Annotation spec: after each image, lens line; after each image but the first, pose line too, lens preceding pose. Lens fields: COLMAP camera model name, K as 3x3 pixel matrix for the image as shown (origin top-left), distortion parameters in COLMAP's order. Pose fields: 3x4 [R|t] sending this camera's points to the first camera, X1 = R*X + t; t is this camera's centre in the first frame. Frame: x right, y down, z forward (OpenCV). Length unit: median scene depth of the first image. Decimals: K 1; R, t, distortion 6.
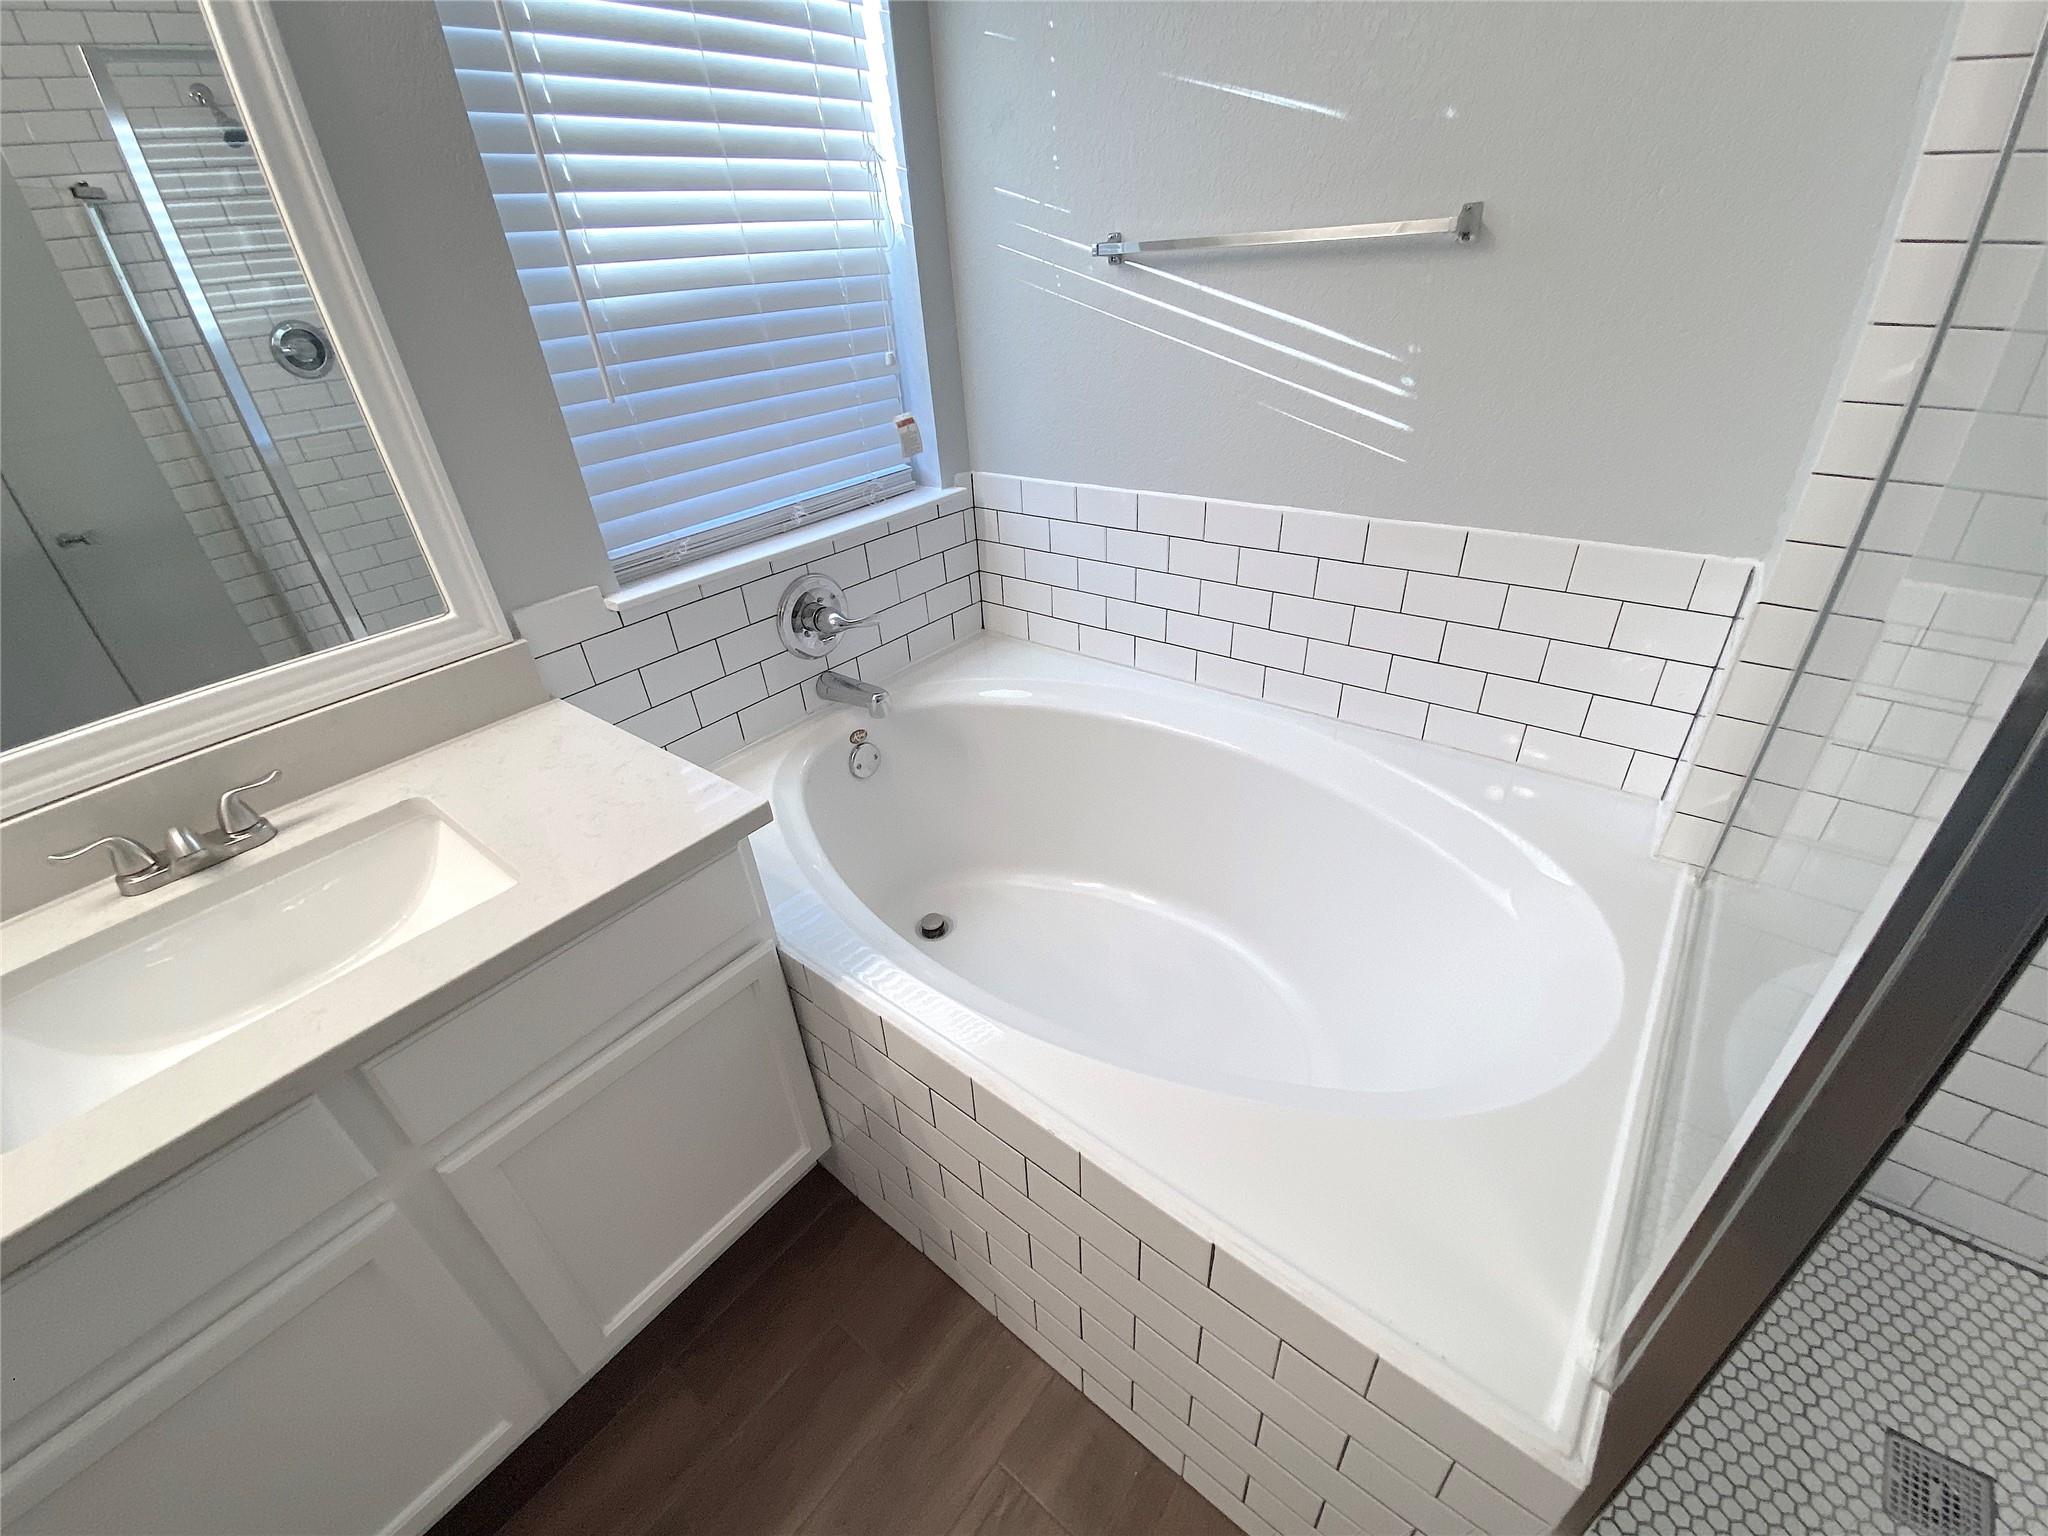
lens RADIAL K [[832.9, 0, 1020.7], [0, 832.9, 762.8], [0, 0, 1]] dist [0.028581, -0.025828]
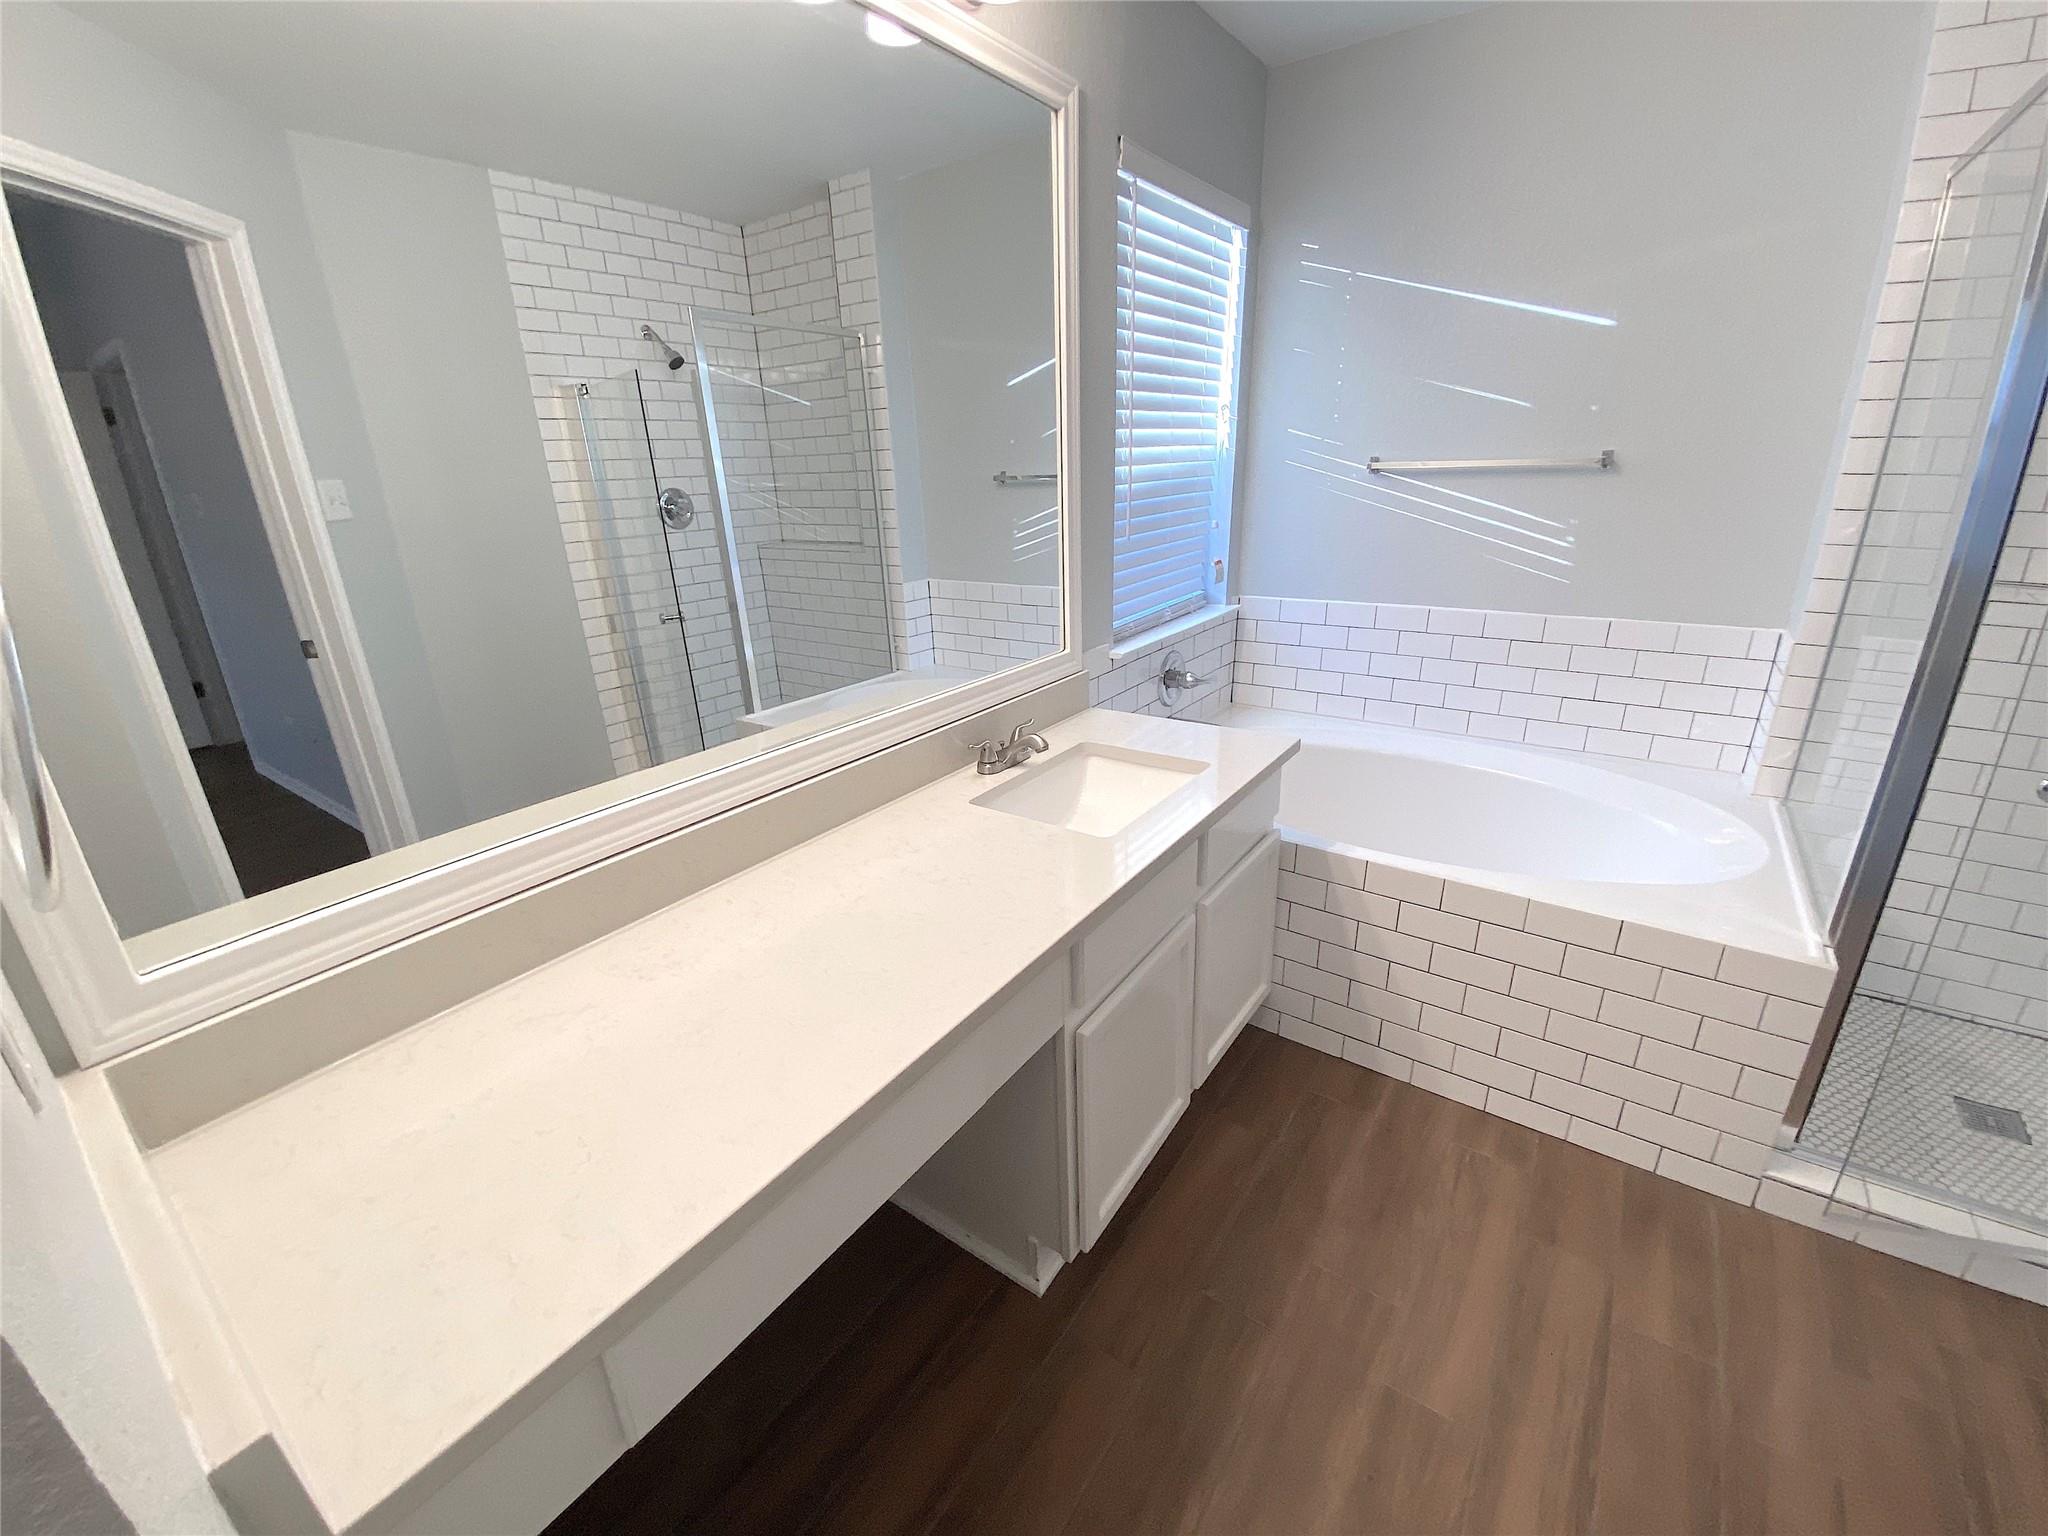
lens RADIAL K [[832.9, 0, 1020.7], [0, 832.9, 762.8], [0, 0, 1]] dist [0.028581, -0.025828]
pose [[0.997874, 0.009722, 0.064443, -0.729067], [0.003079, 0.980672, -0.195637, 0.319504], [-0.065099, 0.195420, 0.978557, -0.515465]]
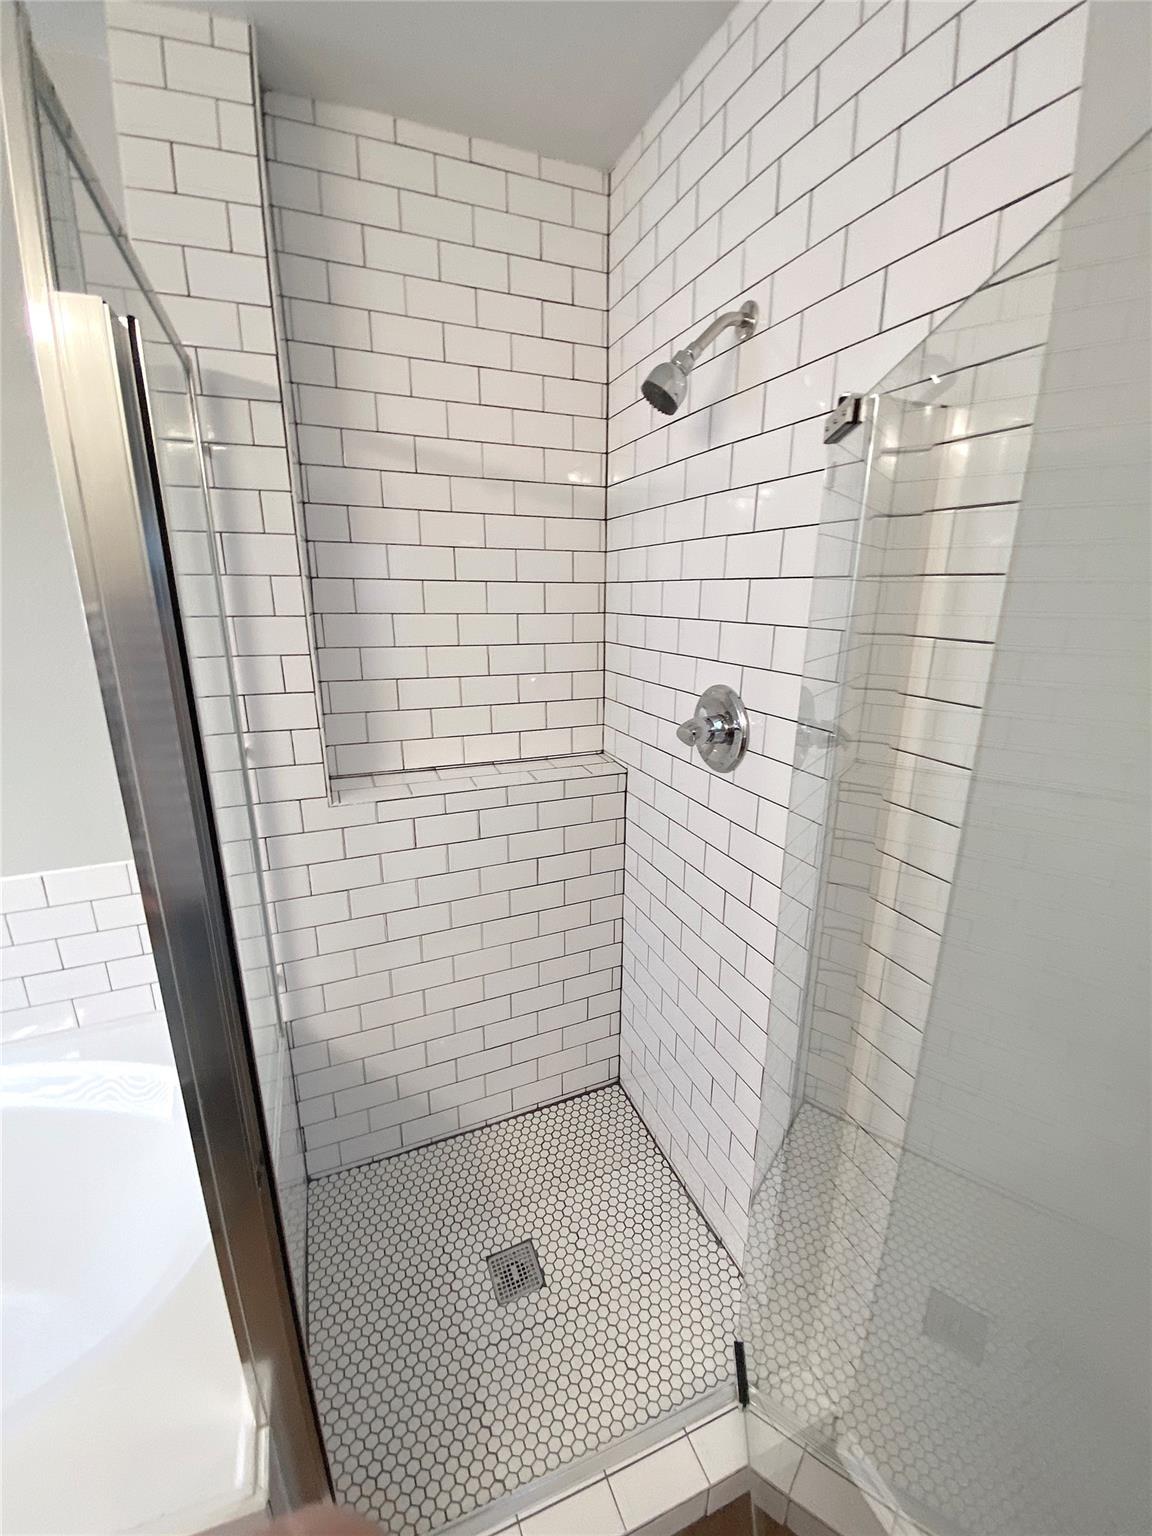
lens RADIAL K [[615.3, 0, 573.8], [0, 615.3, 765.8], [0, 0, 1]] dist [0.023039, -0.021083]
pose [[0.474289, -0.175854, 0.862627, 0.104061], [0.423614, 0.904543, -0.048512, -0.023196], [-0.771752, 0.388429, 0.503509, -0.213417]]
